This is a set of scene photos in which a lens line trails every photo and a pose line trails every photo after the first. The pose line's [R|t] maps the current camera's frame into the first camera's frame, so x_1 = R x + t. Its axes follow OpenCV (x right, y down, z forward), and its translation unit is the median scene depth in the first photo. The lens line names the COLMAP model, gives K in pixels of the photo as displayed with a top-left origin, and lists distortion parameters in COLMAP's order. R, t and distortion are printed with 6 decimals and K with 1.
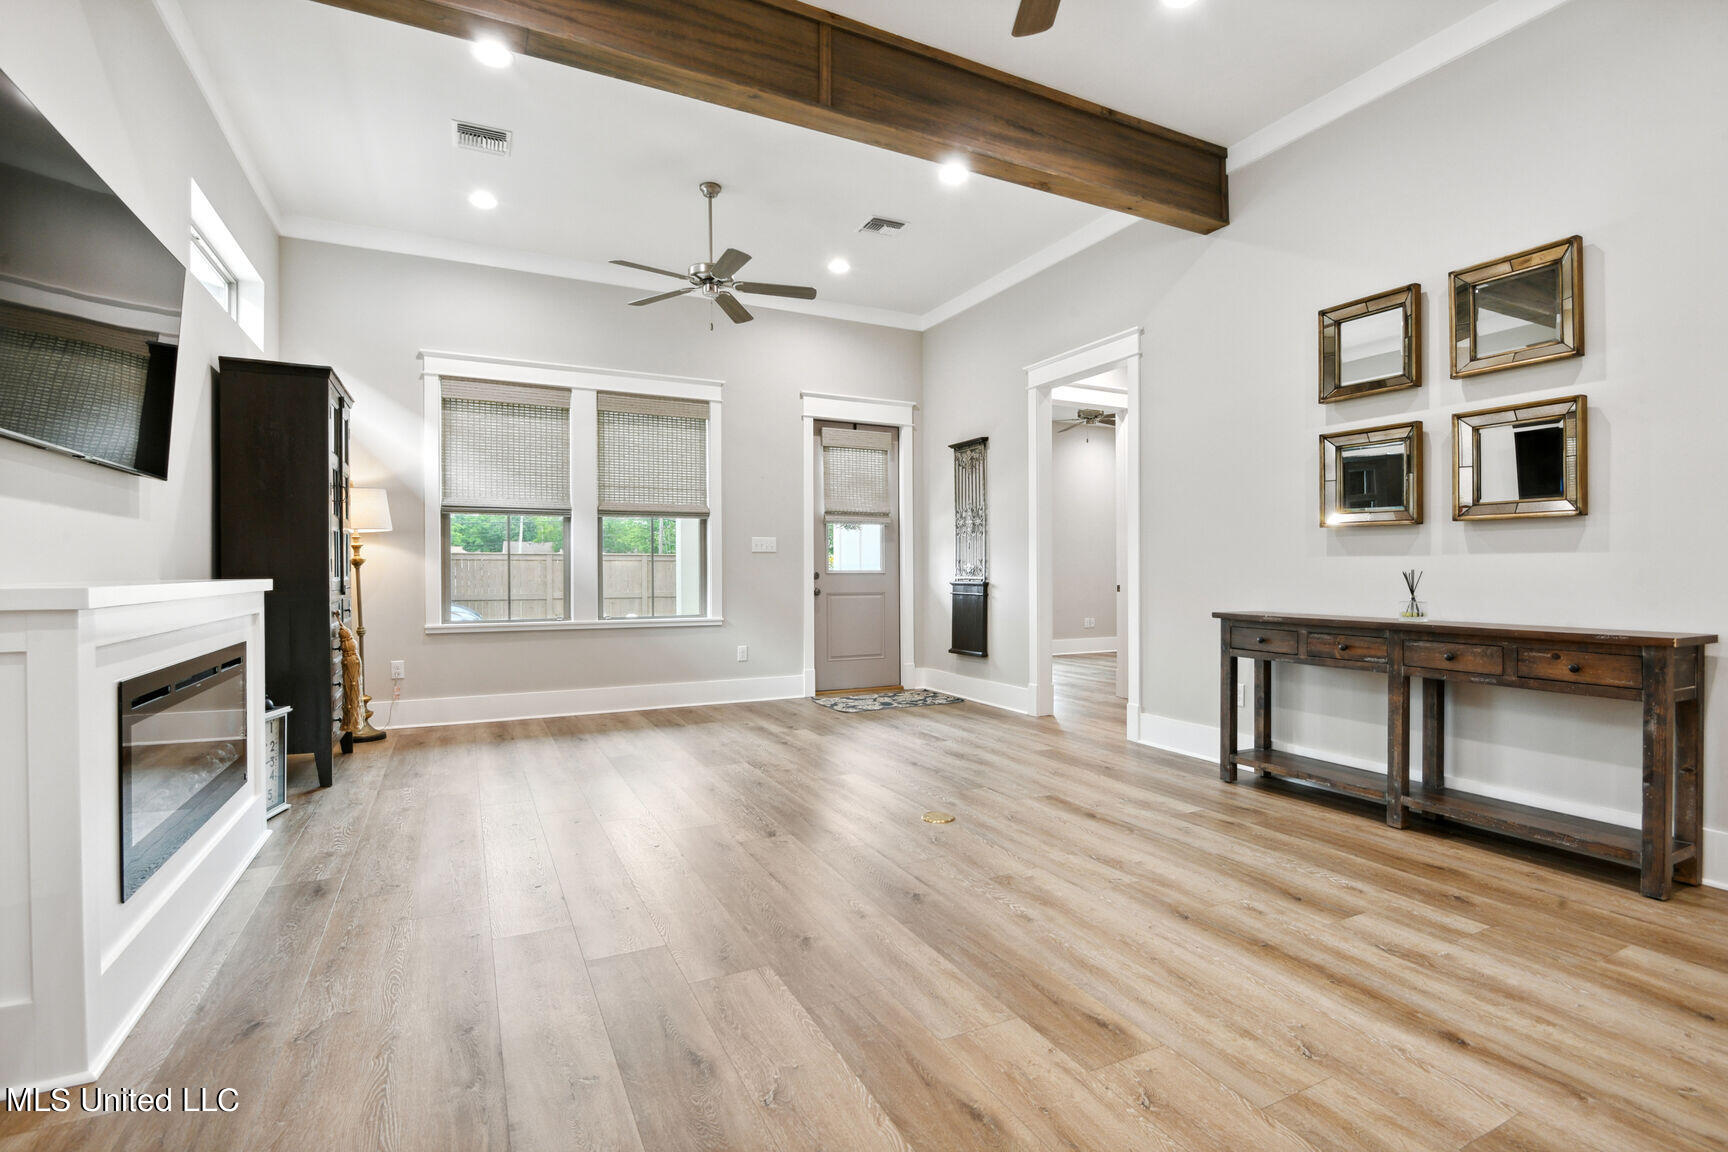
lens RADIAL K [[801.9, 0, 863.3], [0, 801.9, 575.0], [0, 0, 1]] dist [0.002488, 0.000581]
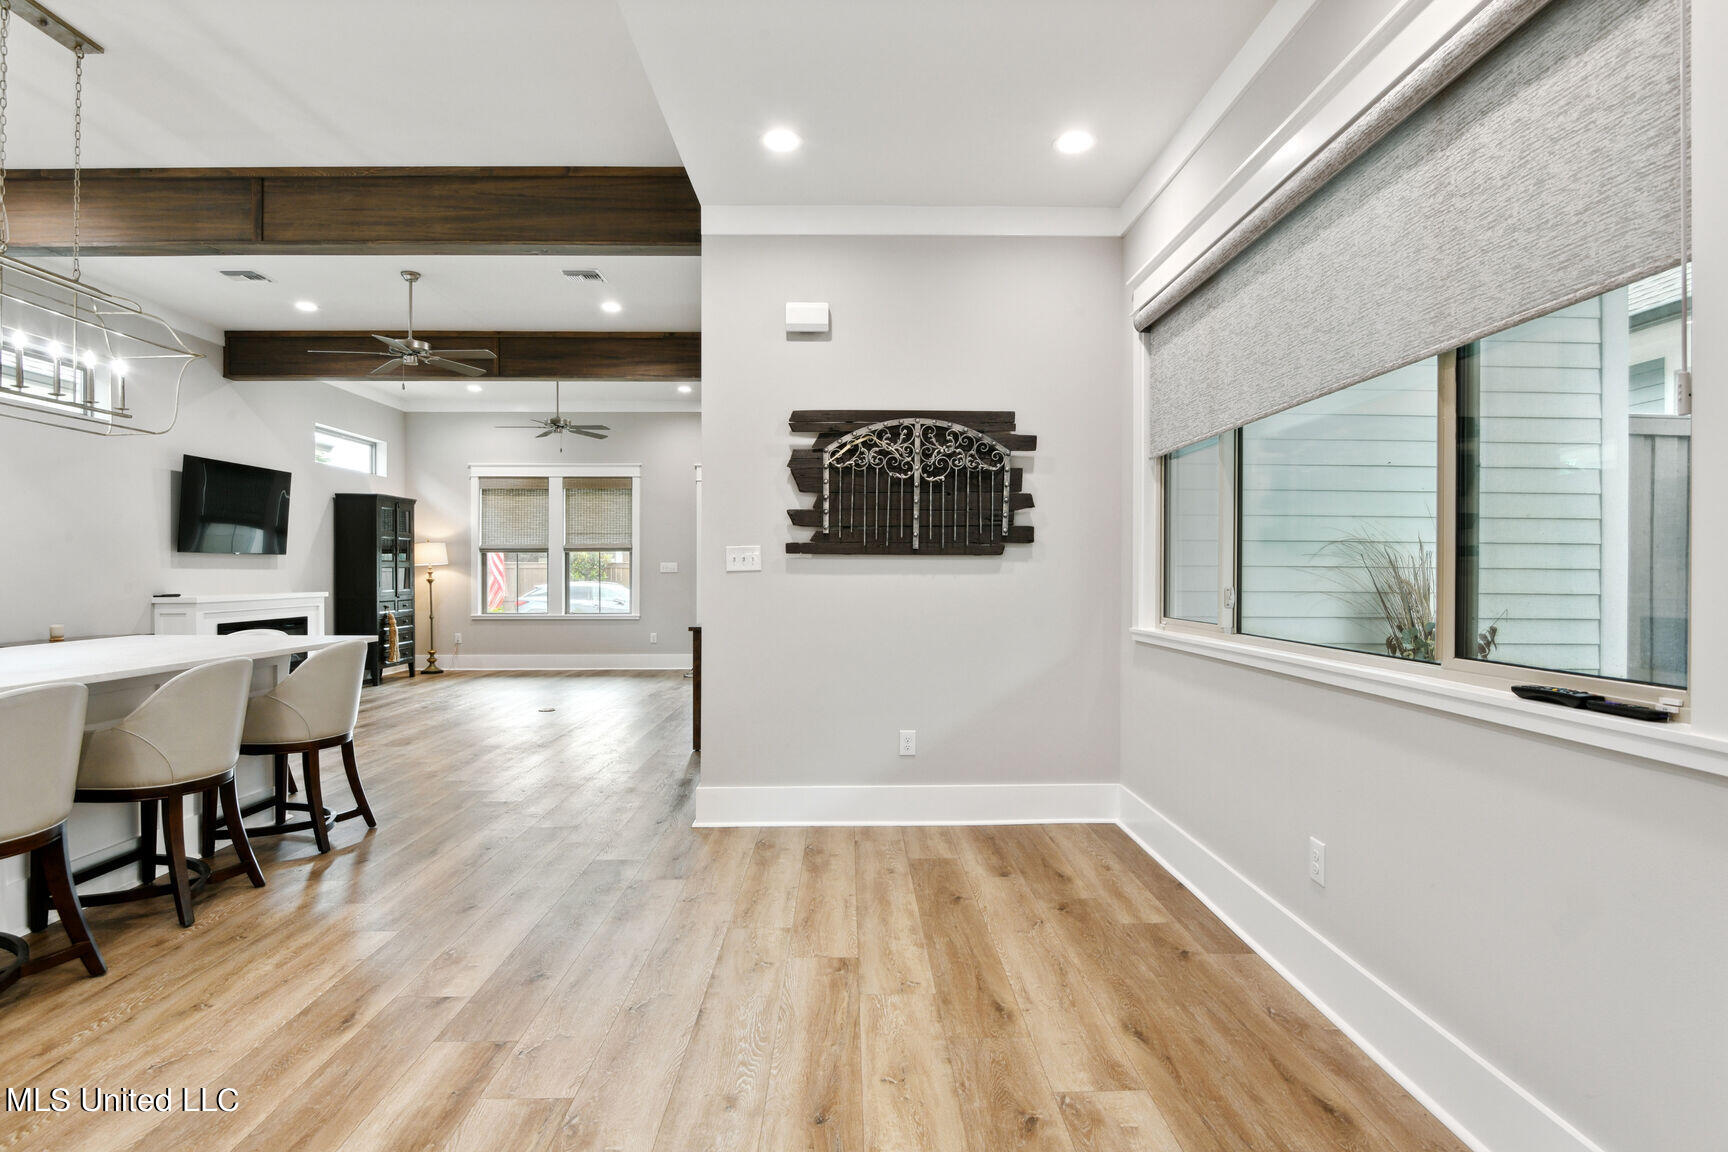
lens RADIAL K [[893.7, 0, 866.0], [0, 893.7, 574.0], [0, 0, 1]] dist [0.001653, 0.000032]
pose [[0.903354, 0.002515, -0.428888, 0.507216], [-0.003059, 0.999995, -0.000579, -0.014013], [0.428885, 0.001835, 0.903357, -0.201194]]
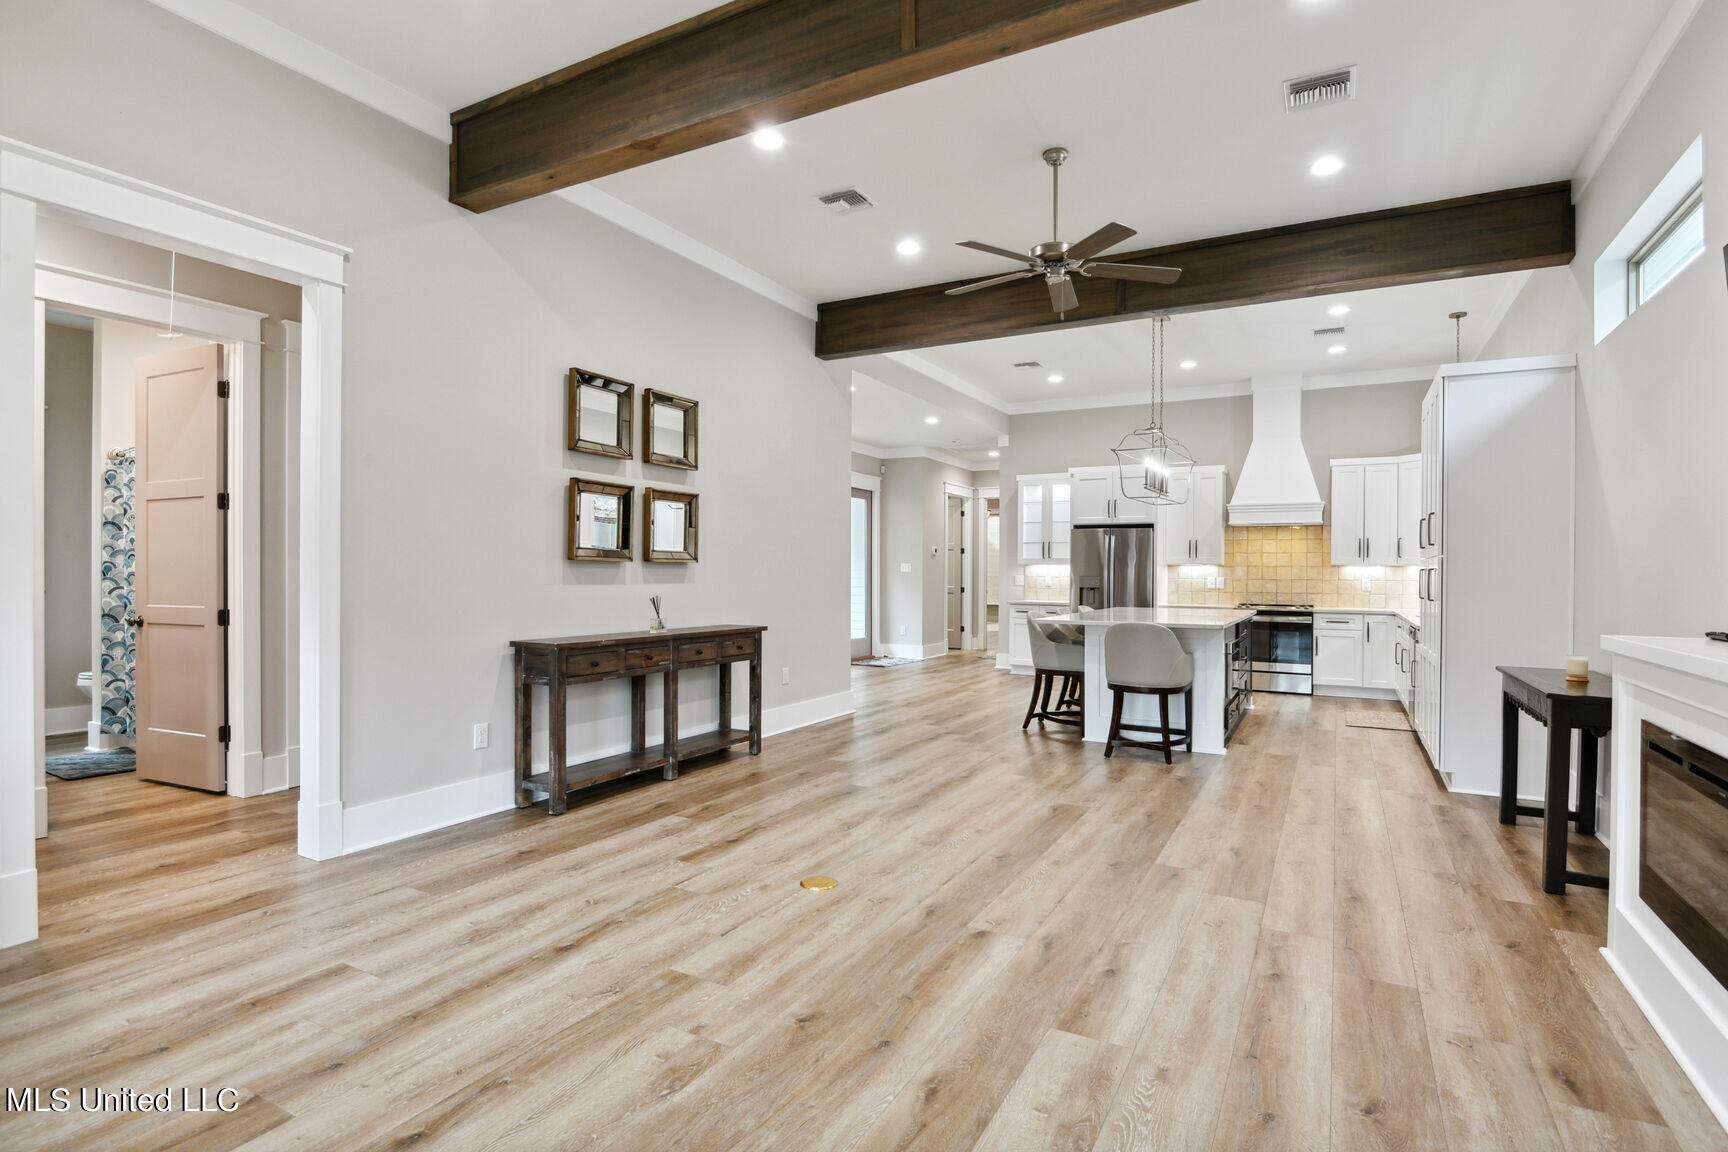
lens RADIAL K [[850.6, 0, 867.0], [0, 850.6, 581.0], [0, 0, 1]] dist [-0.001613, -0.001542]
pose [[-0.567248, -0.011220, 0.823471, -0.979508], [-0.005602, 0.999937, 0.009765, -0.065066], [-0.823528, 0.000927, -0.567274, 2.032320]]
